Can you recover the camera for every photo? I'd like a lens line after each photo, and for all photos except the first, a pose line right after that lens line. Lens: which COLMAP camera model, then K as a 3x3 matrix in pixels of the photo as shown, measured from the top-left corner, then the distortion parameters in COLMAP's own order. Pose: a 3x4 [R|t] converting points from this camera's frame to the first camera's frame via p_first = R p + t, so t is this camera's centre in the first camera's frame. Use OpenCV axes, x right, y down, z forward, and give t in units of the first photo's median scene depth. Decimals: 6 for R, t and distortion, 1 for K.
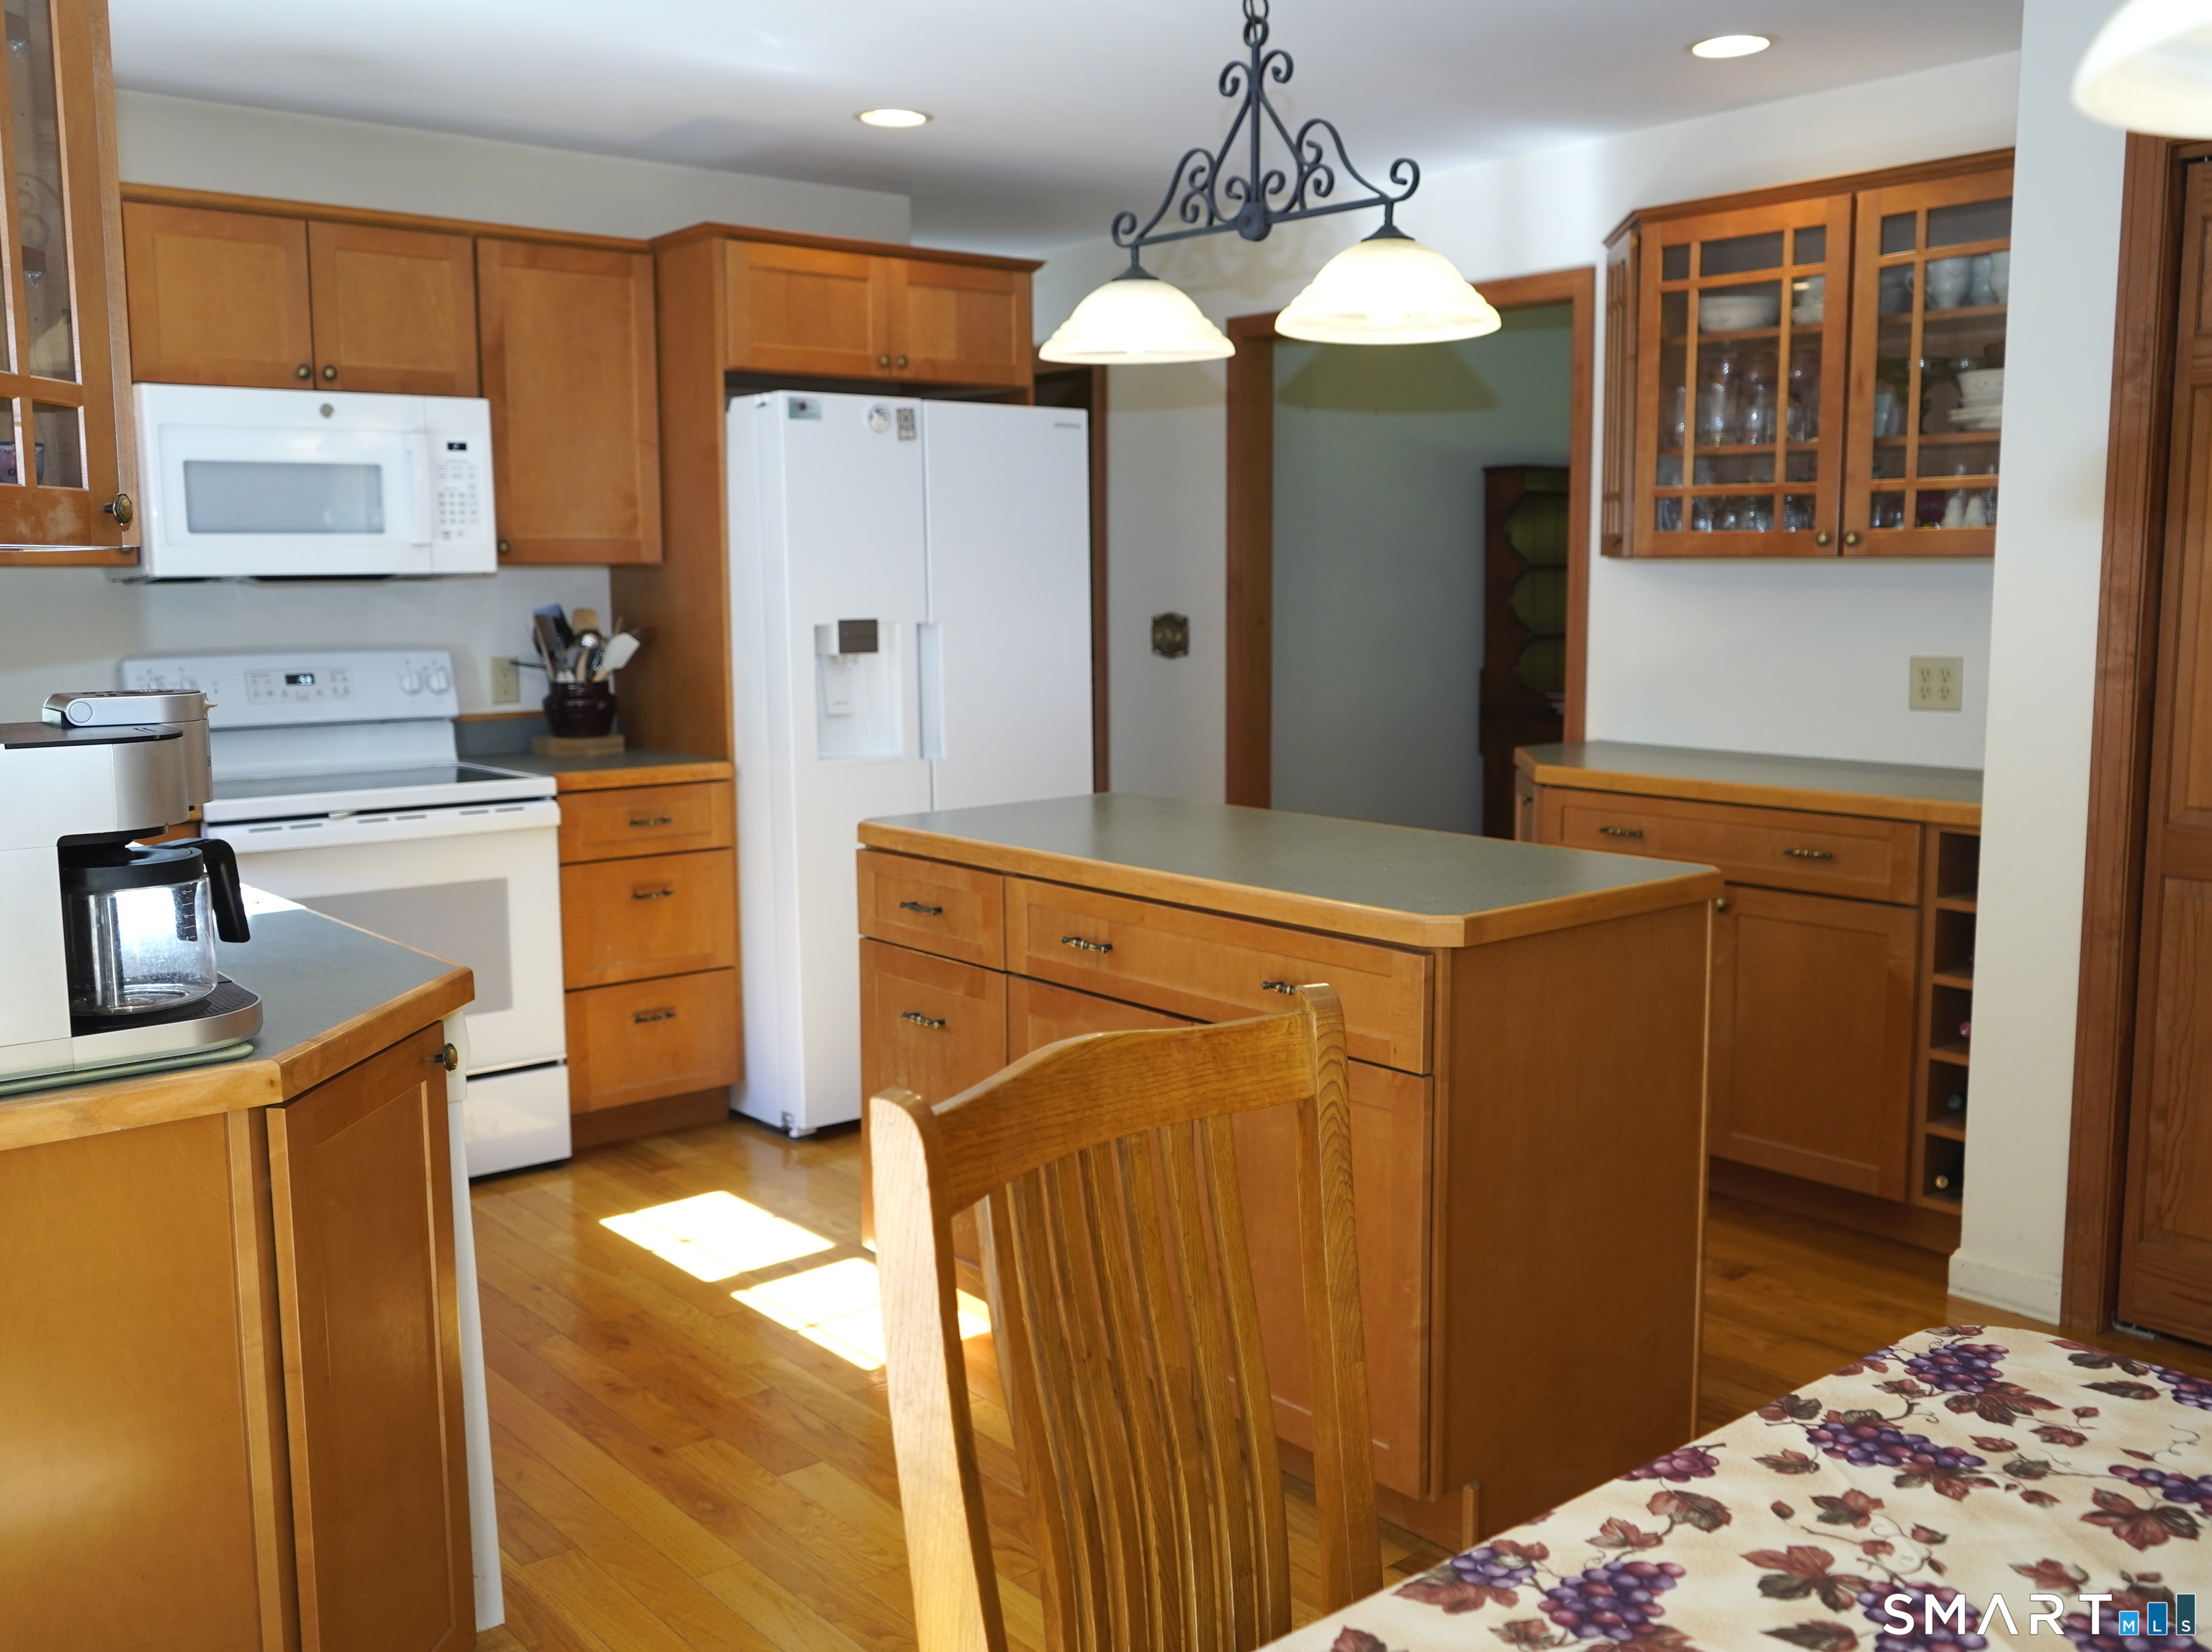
lens RADIAL K [[2026.3, 0, 1106.2], [0, 2026.3, 822.1], [0, 0, 1]] dist [-0.003346, 0.000000]
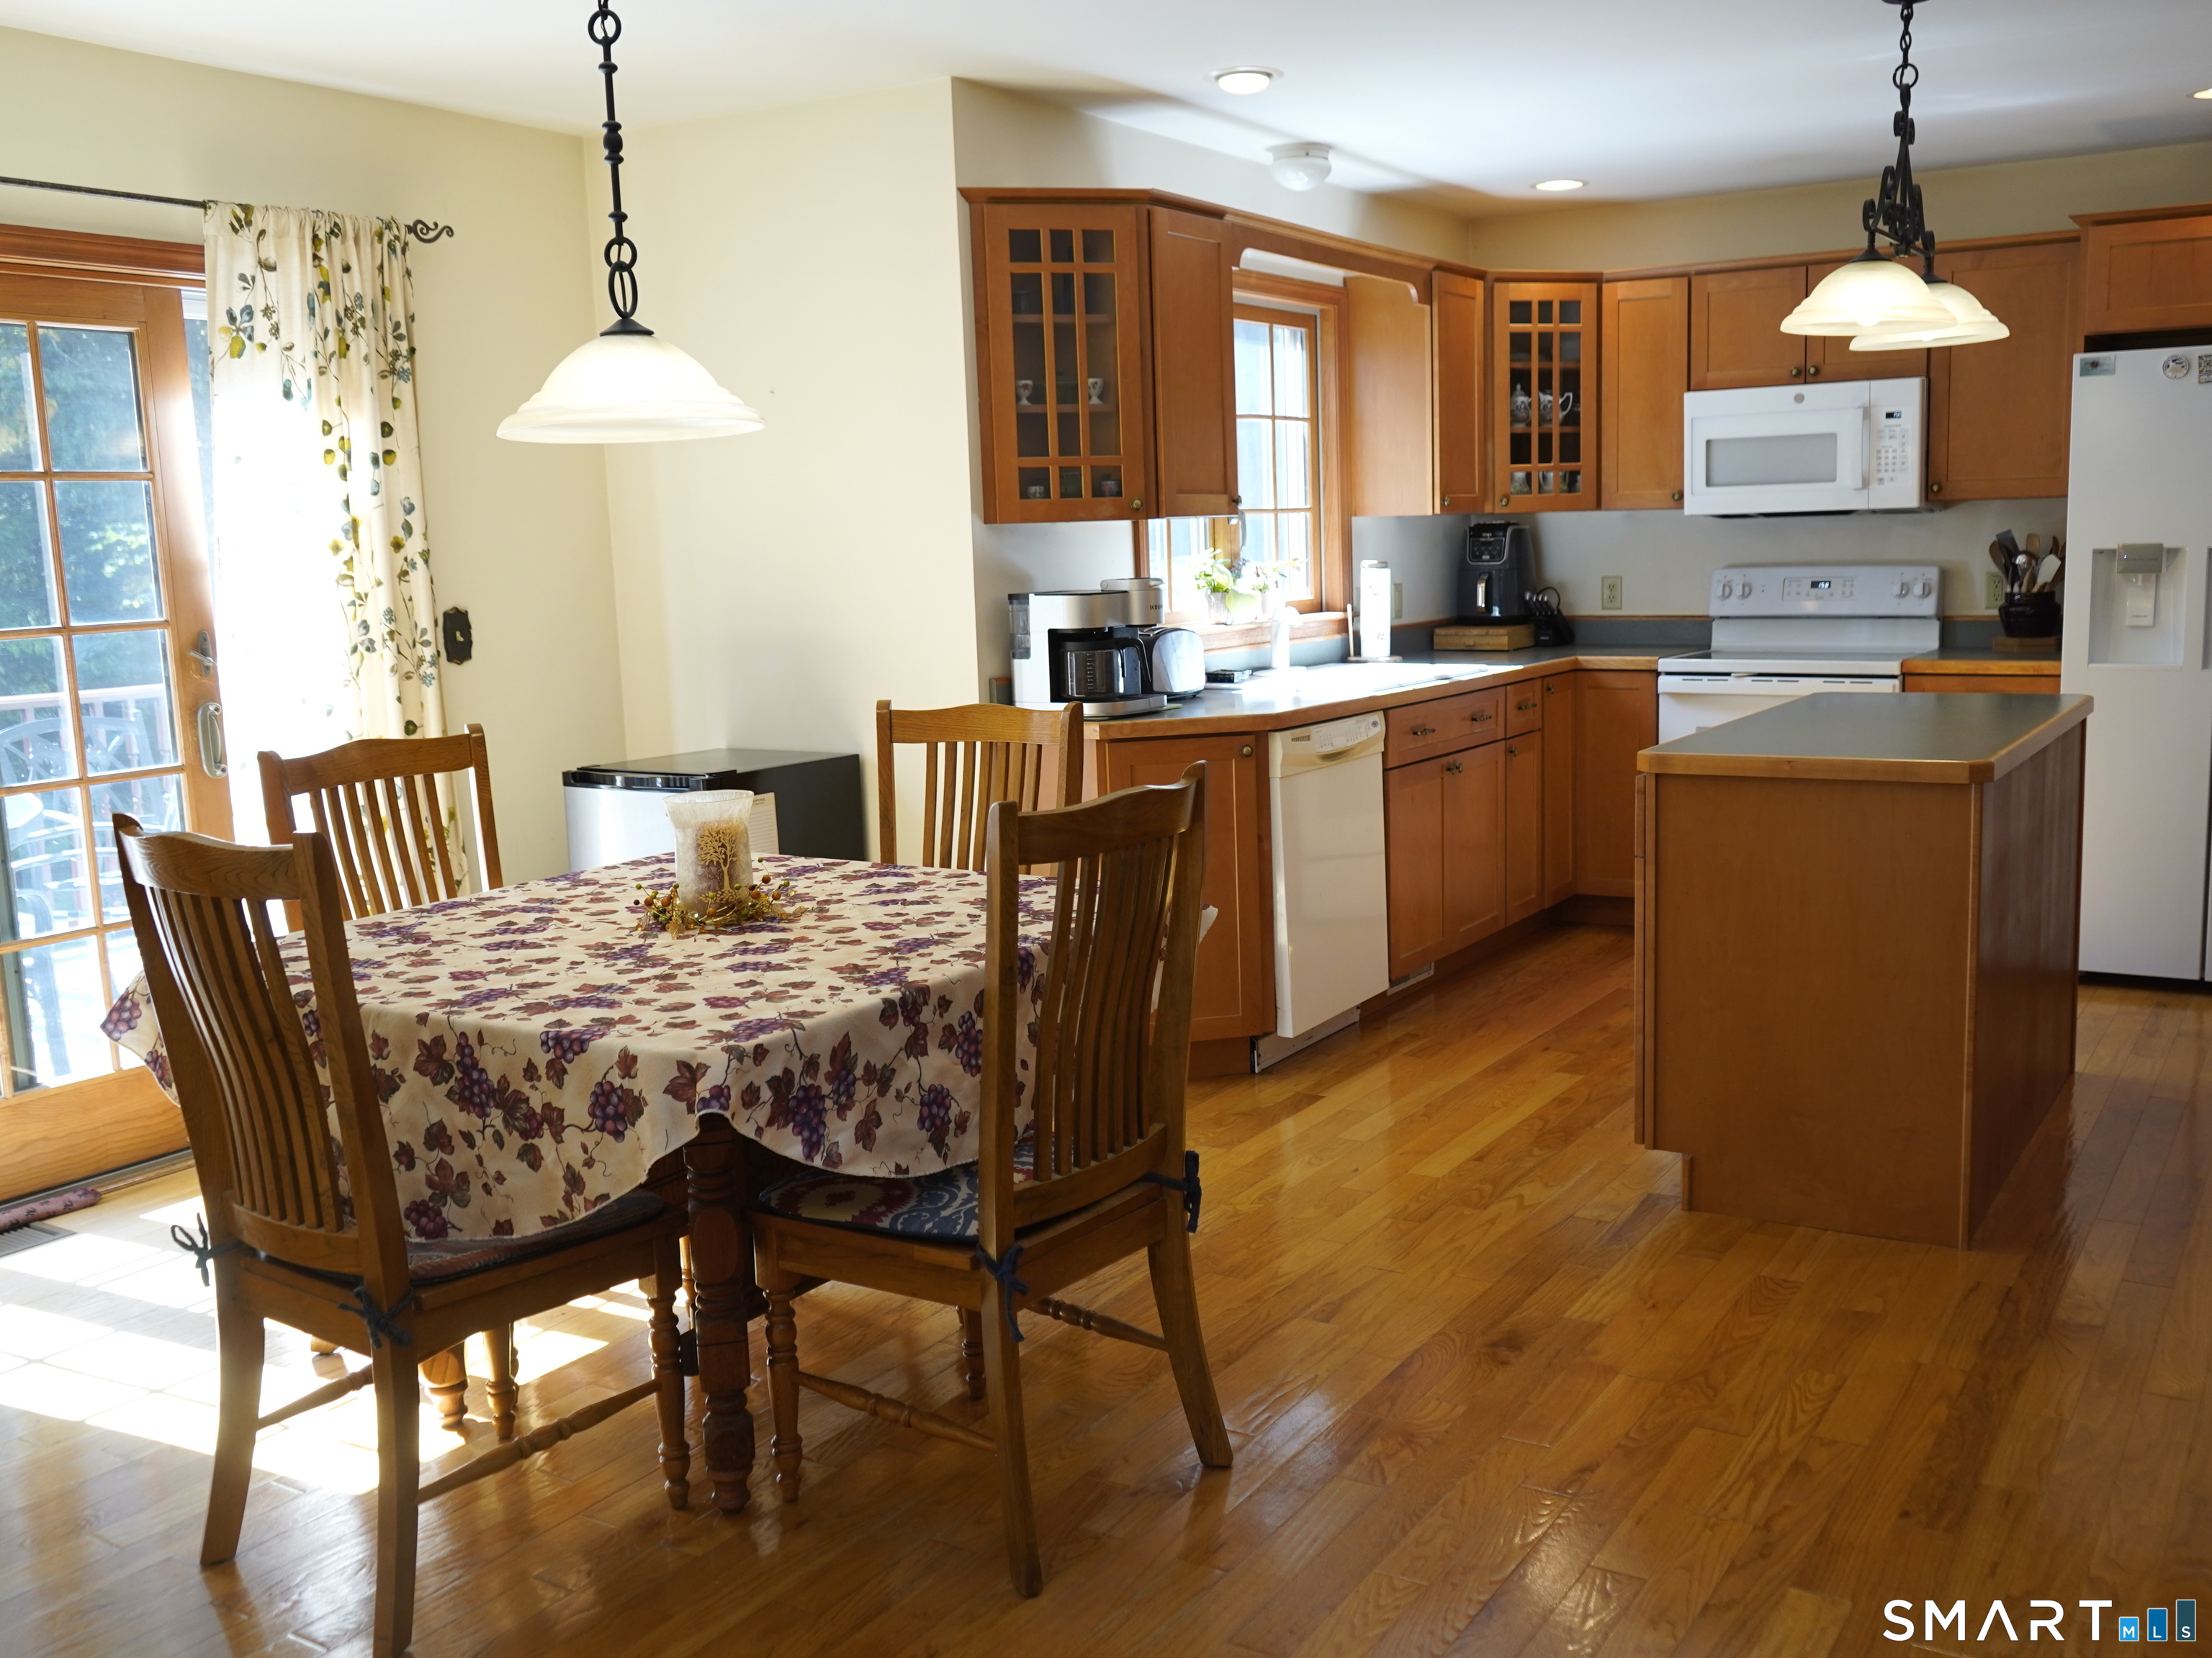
lens RADIAL K [[2026.0, 0, 1106.3], [0, 2026.0, 835.8], [0, 0, 1]] dist [-0.003346, 0.000000]
pose [[0.303207, 0.140092, -0.942571, 0.838235], [-0.088177, 0.989016, 0.118630, -0.020514], [0.948836, 0.047144, 0.312229, 0.086539]]
